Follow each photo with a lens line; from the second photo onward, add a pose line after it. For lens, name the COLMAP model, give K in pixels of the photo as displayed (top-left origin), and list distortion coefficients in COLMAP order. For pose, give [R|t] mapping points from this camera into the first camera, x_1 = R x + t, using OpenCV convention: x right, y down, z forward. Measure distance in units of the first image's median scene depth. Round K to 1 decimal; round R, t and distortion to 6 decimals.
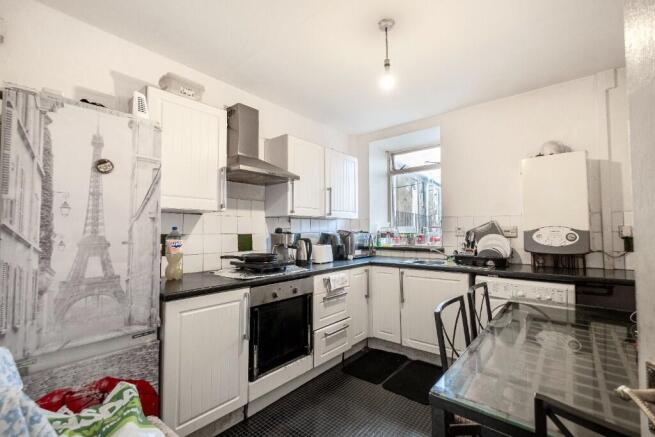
lens RADIAL K [[292.5, 0, 327.7], [0, 292.5, 218.8], [0, 0, 1]] dist [0.002344, 0.000463]
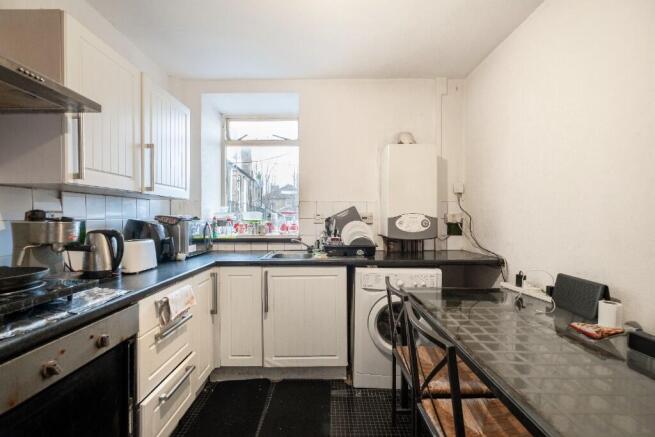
lens RADIAL K [[292.5, 0, 327.0], [0, 292.5, 220.0], [0, 0, 1]] dist [0.002344, 0.000463]
pose [[0.772617, -0.000933, 0.634872, -0.105102], [-0.029092, 0.998896, 0.036872, 0.017515], [-0.634205, -0.046958, 0.771737, 0.337858]]
